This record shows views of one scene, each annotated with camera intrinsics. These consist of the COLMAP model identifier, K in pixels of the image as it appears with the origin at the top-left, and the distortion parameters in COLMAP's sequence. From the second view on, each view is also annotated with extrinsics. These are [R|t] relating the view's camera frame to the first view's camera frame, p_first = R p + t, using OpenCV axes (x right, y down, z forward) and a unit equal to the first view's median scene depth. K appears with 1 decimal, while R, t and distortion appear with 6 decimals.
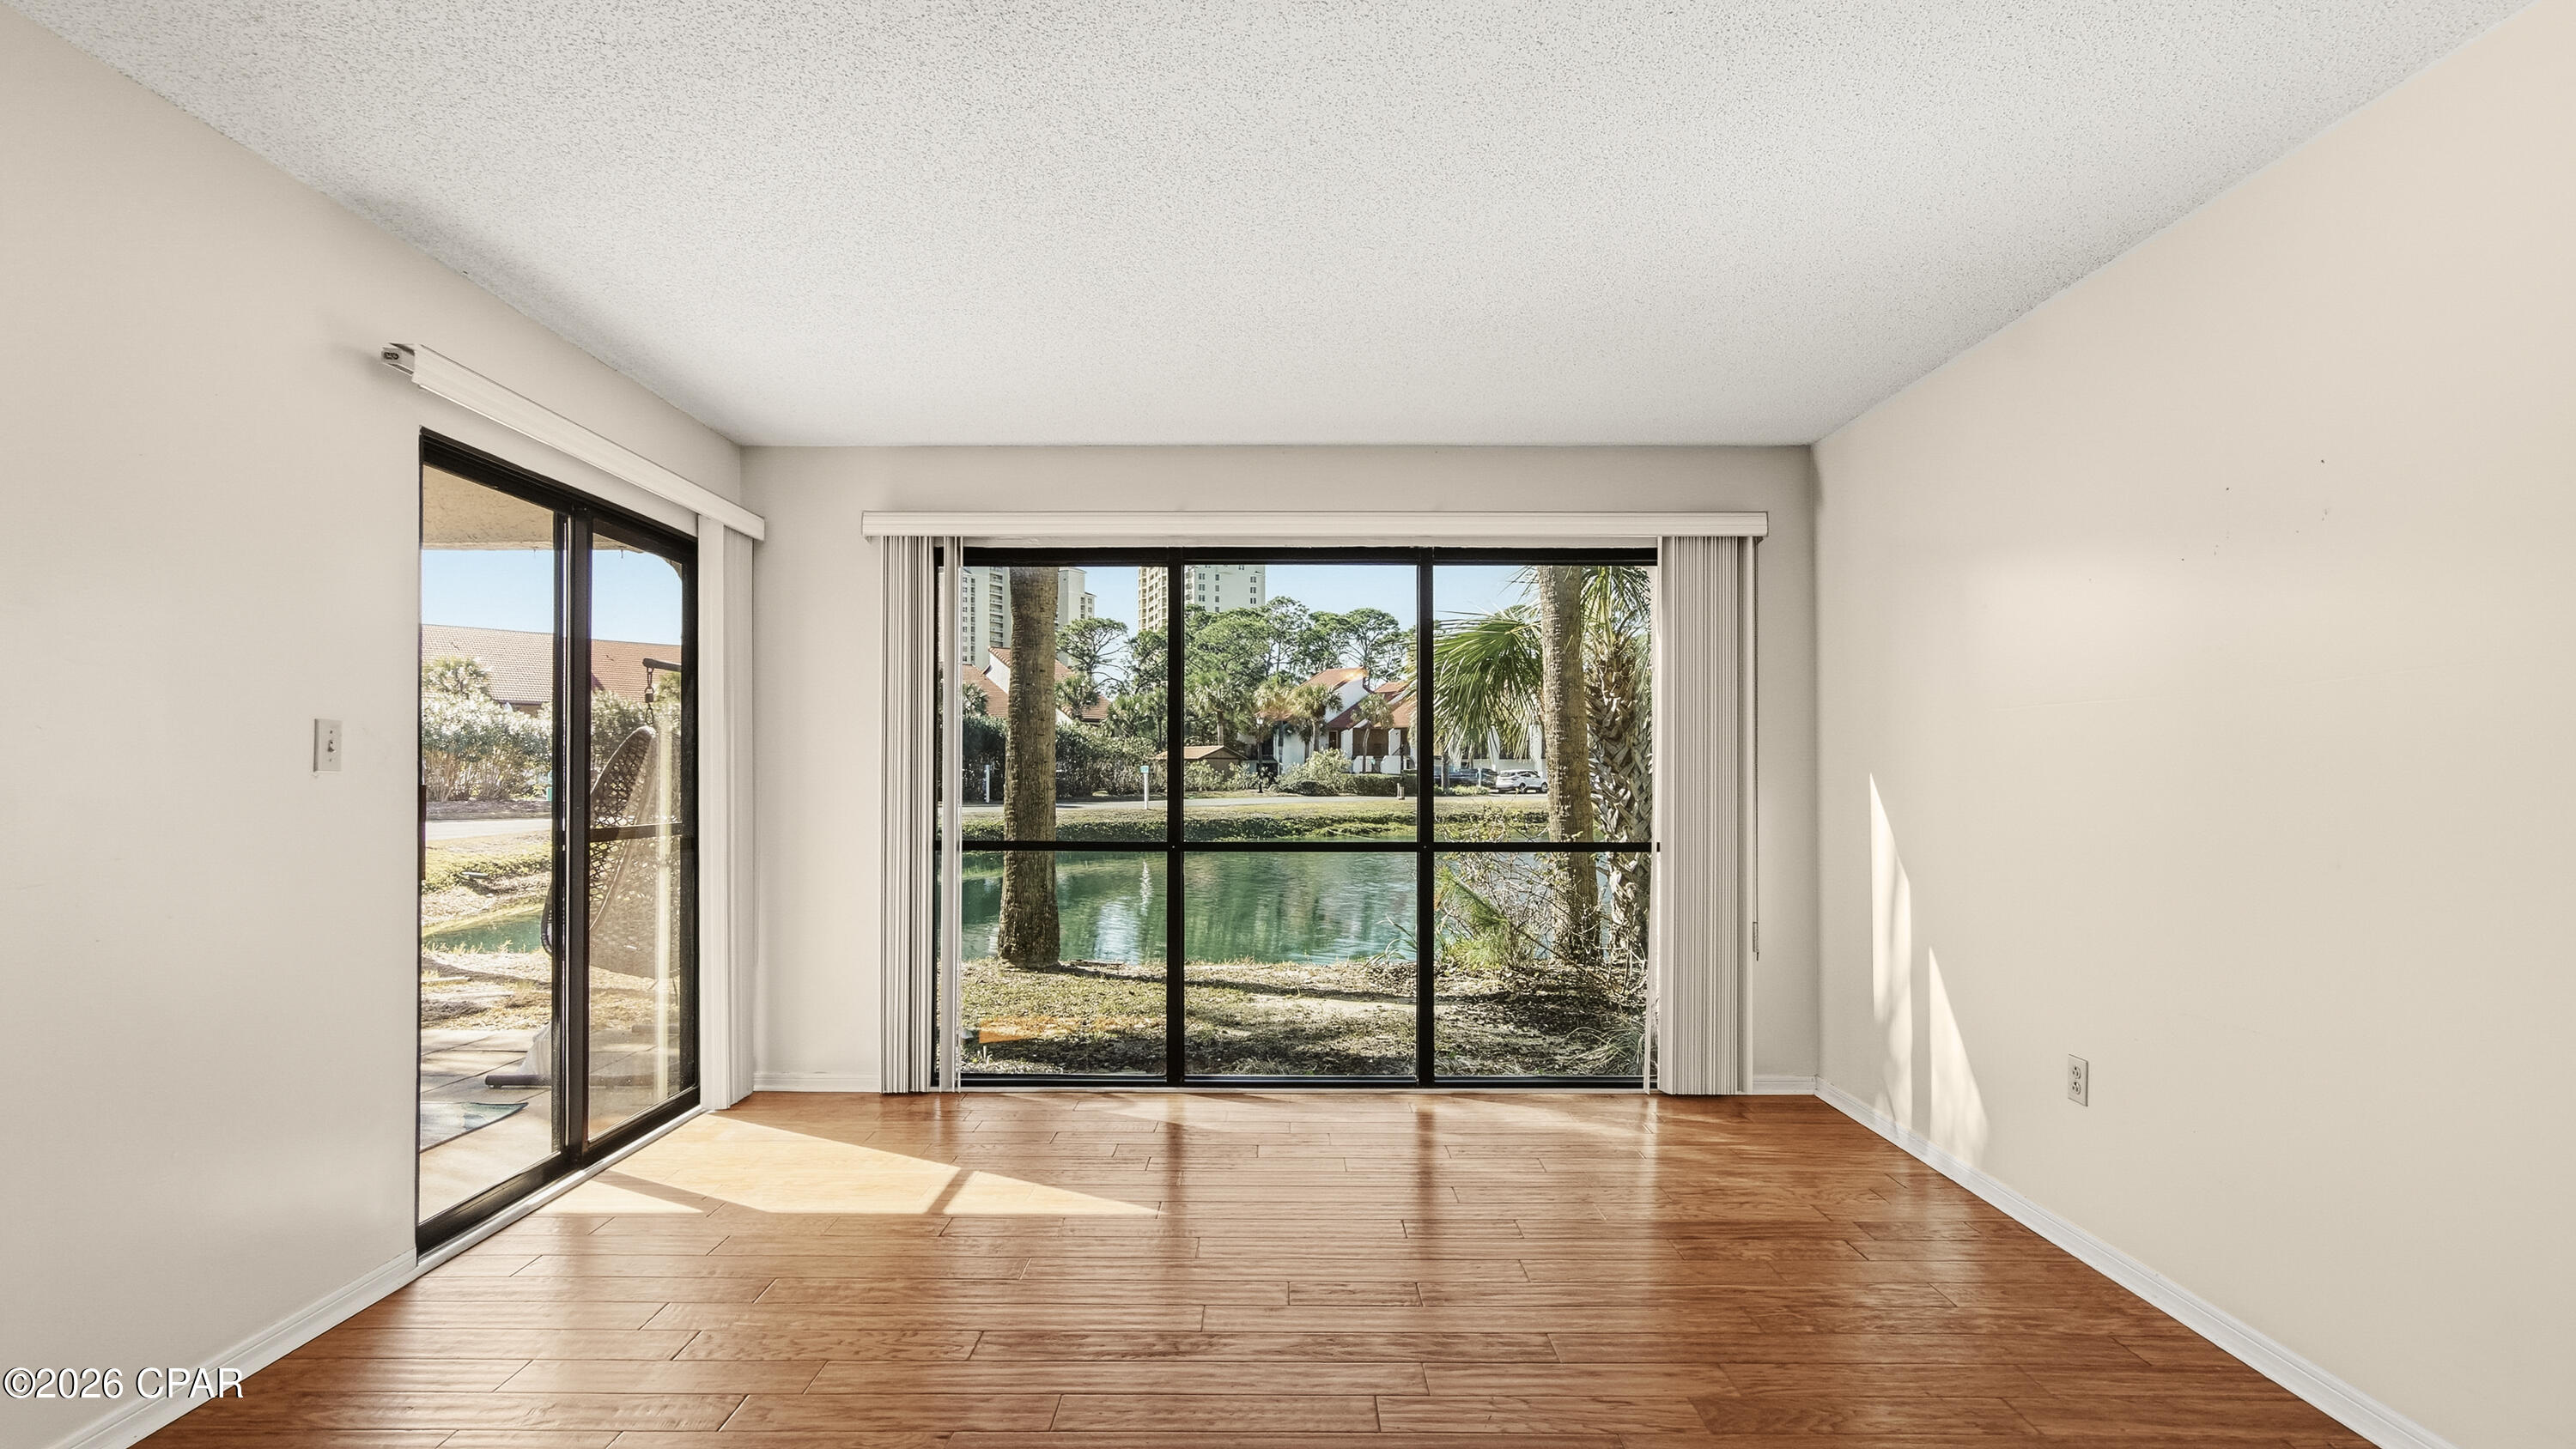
lens RADIAL K [[1178.9, 0, 1273.2], [0, 1178.9, 758.6], [0, 0, 1]] dist [-0.002716, -0.000600]
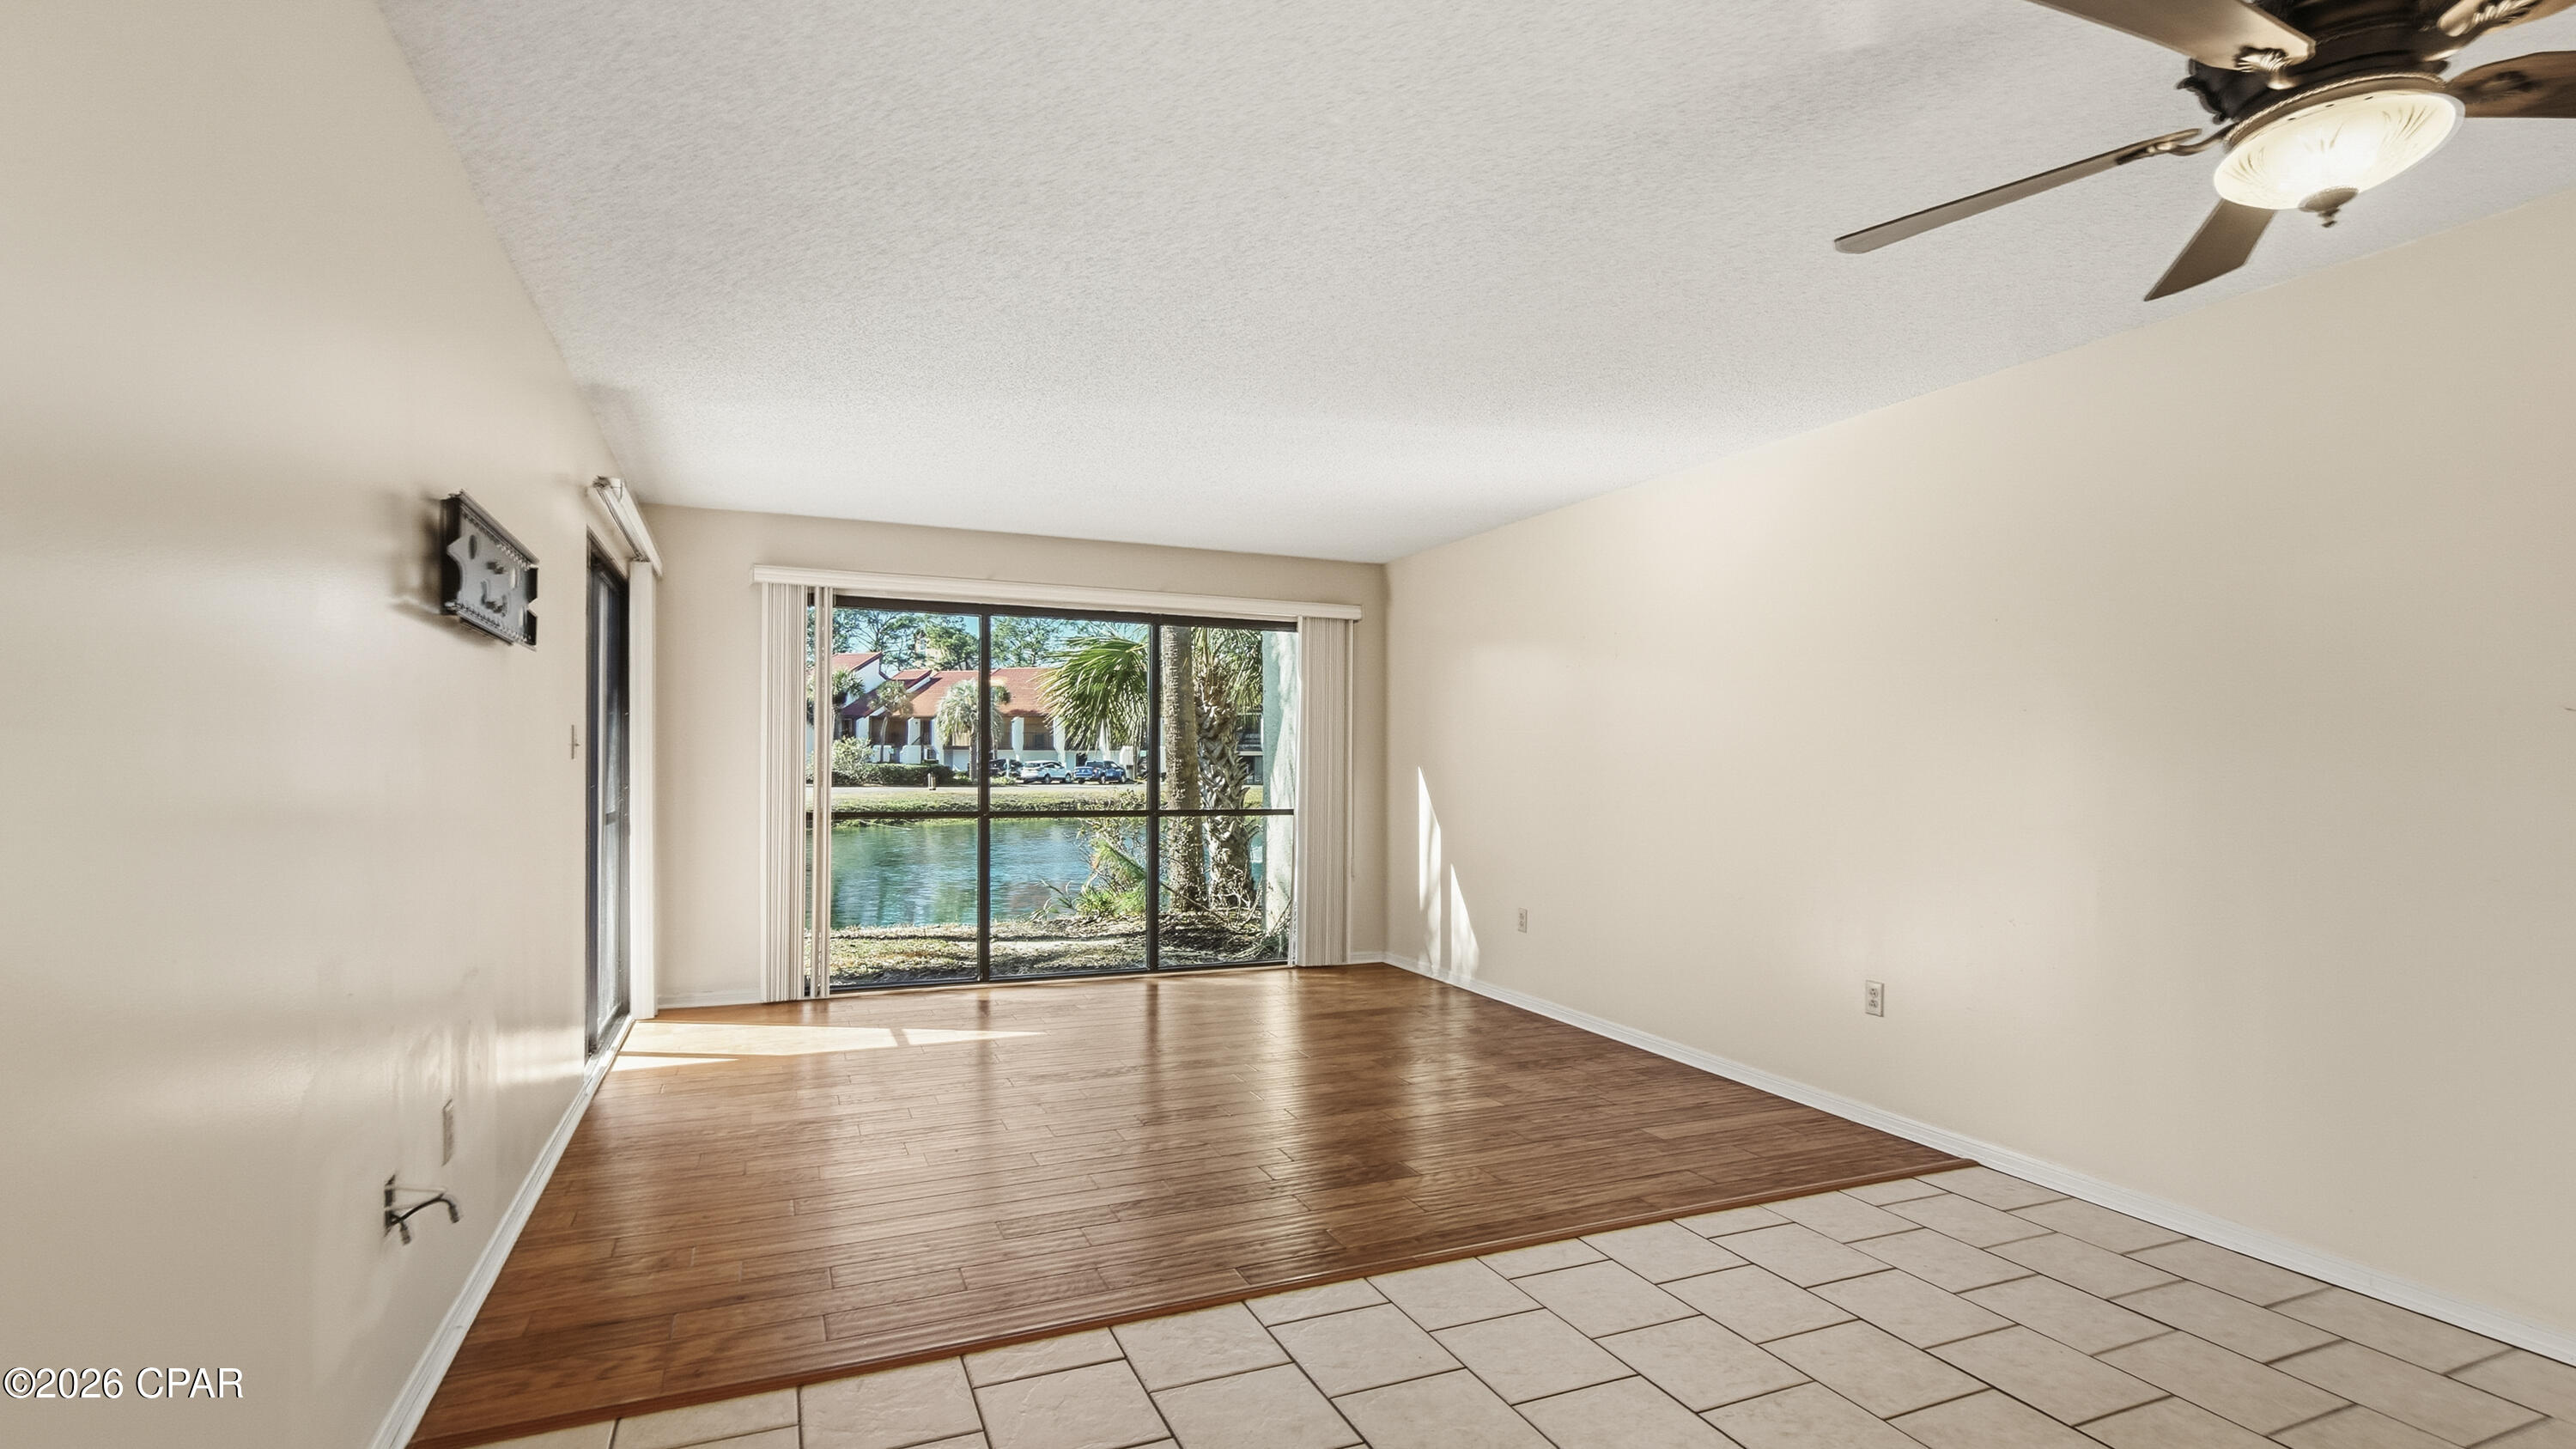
lens RADIAL K [[1179.2, 0, 1273.2], [0, 1179.2, 758.6], [0, 0, 1]] dist [-0.002716, -0.000600]
pose [[0.918416, 0.006990, 0.395553, -0.169635], [-0.010128, 0.999932, 0.005845, -0.002589], [-0.395486, -0.009375, 0.918424, -0.227554]]
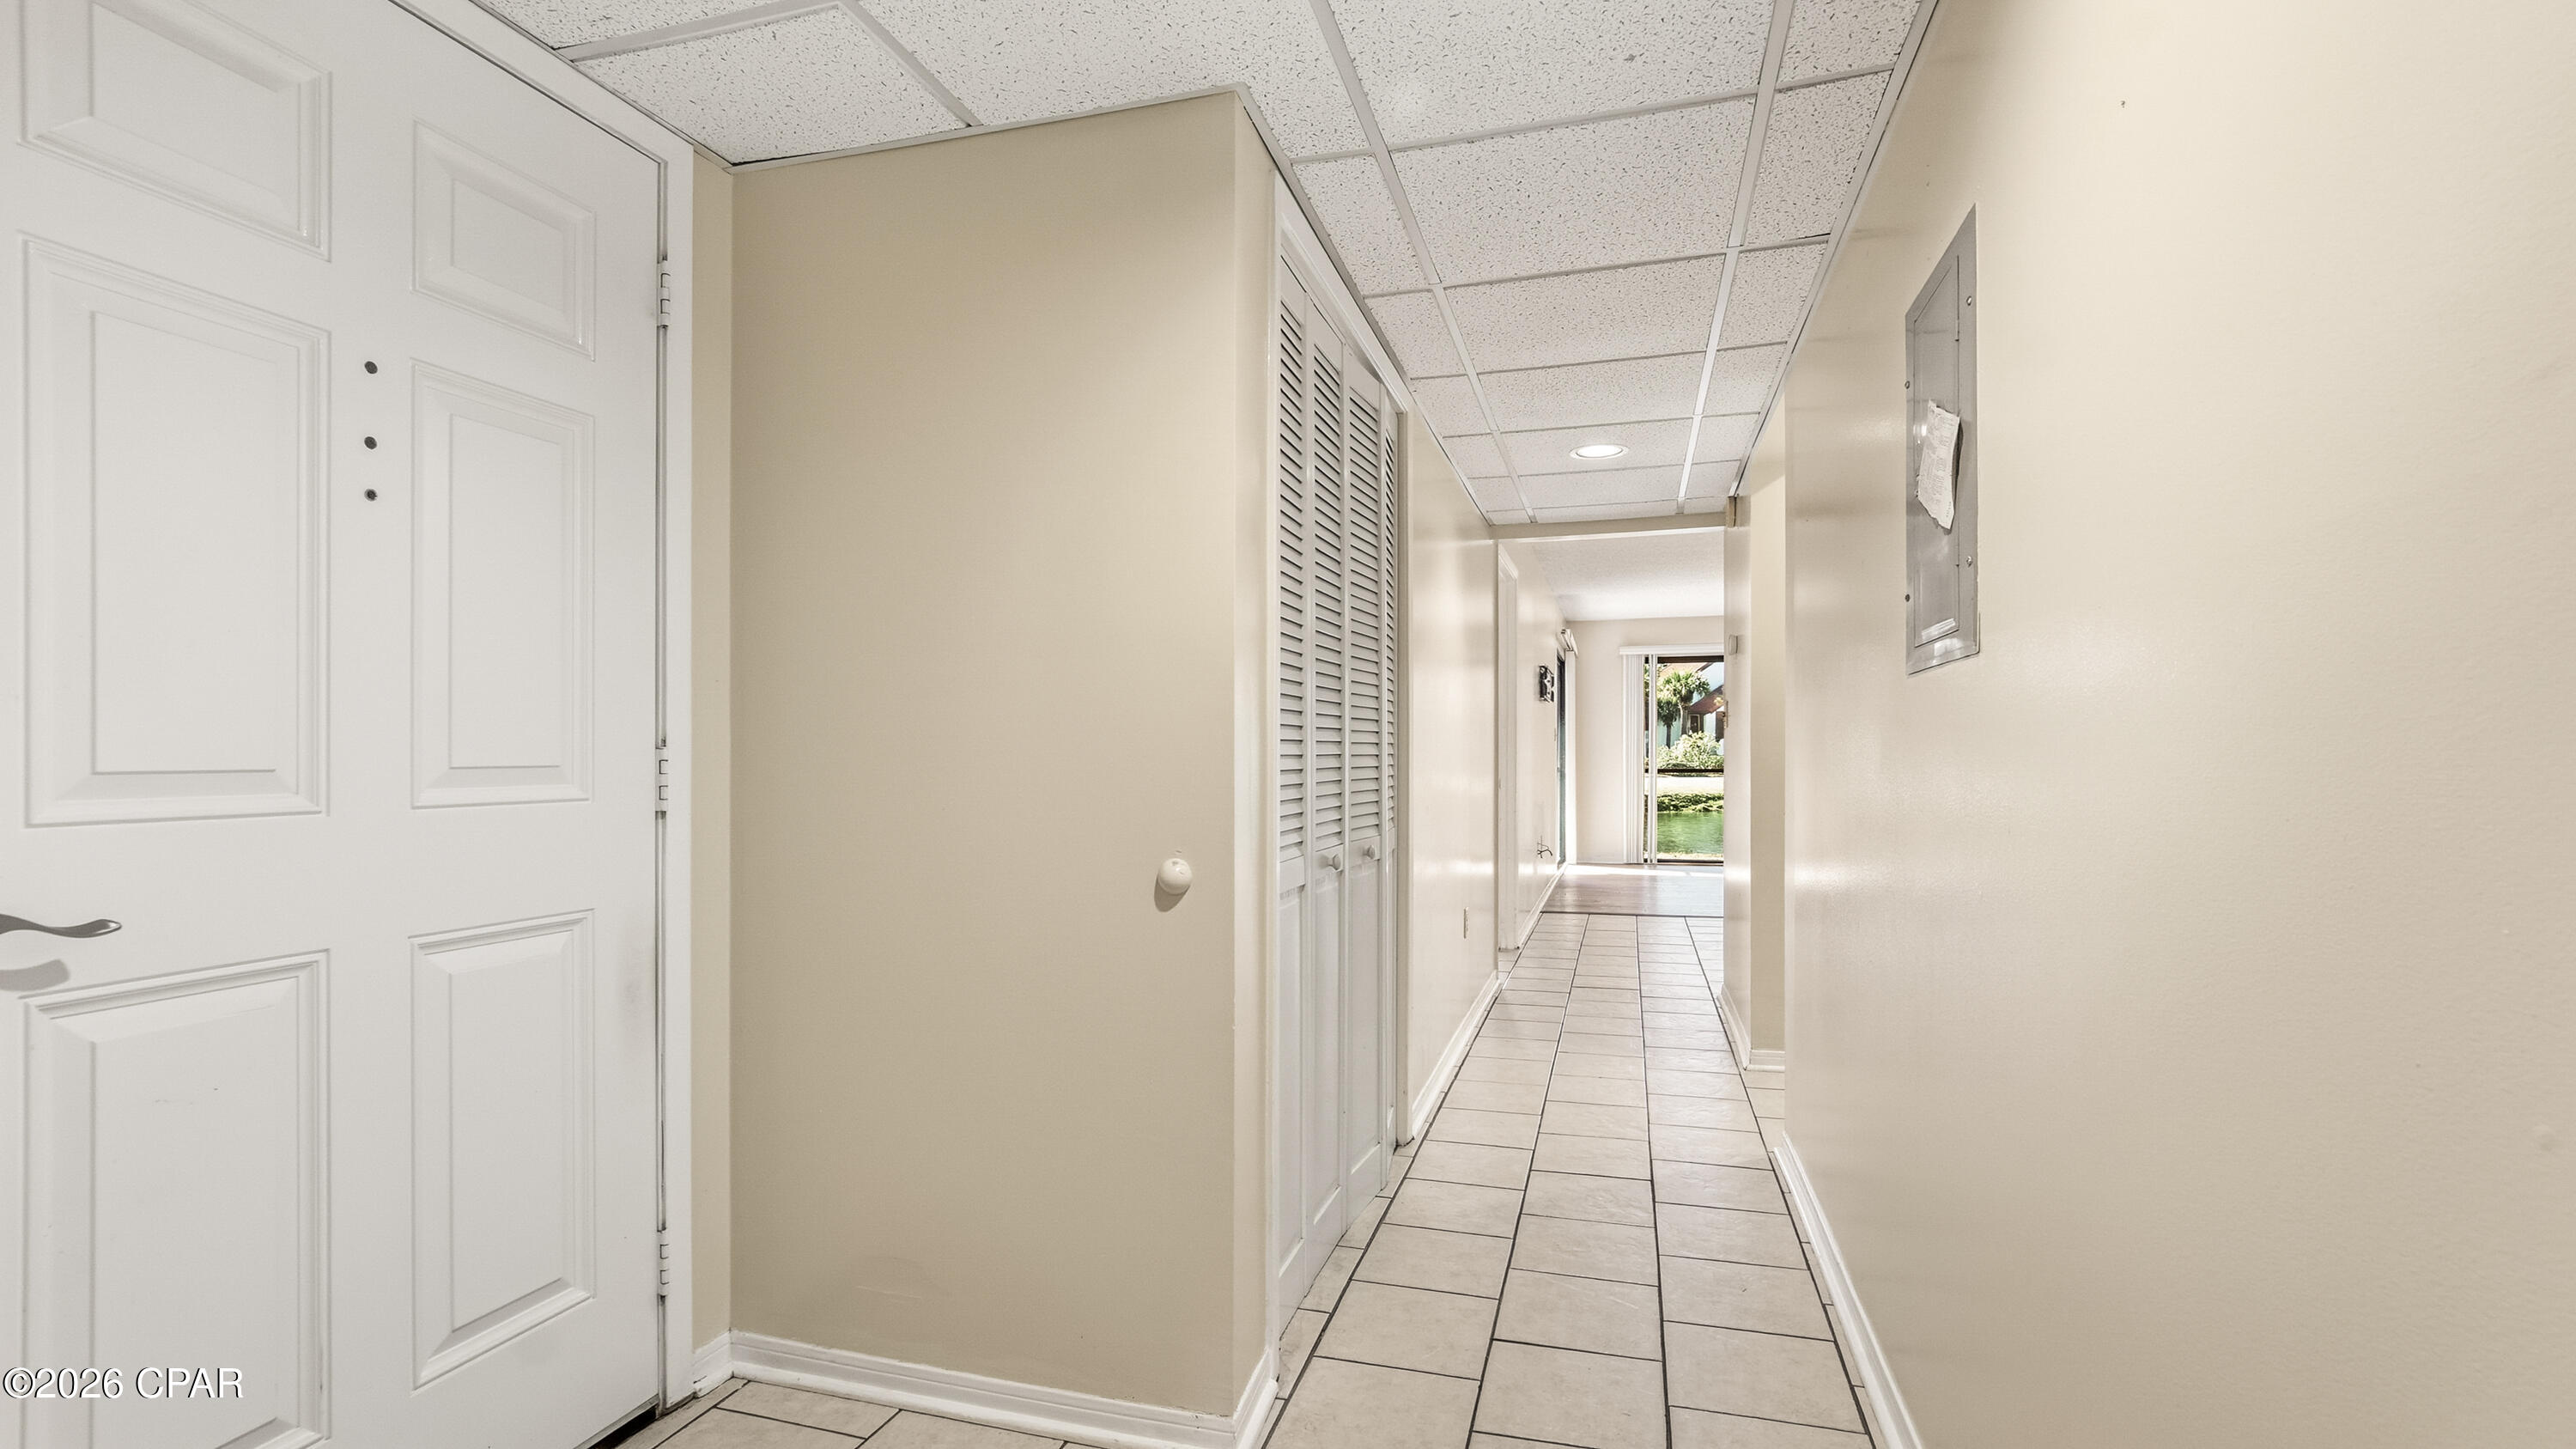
lens RADIAL K [[1144.6, 0, 1288.0], [0, 1144.6, 740.3], [0, 0, 1]] dist [0.000072, 0.000734]
pose [[0.959934, 0.000467, -0.280225, -0.173309], [-0.000884, 0.999999, -0.001359, 0.005693], [0.280224, 0.001552, 0.959933, -0.881454]]
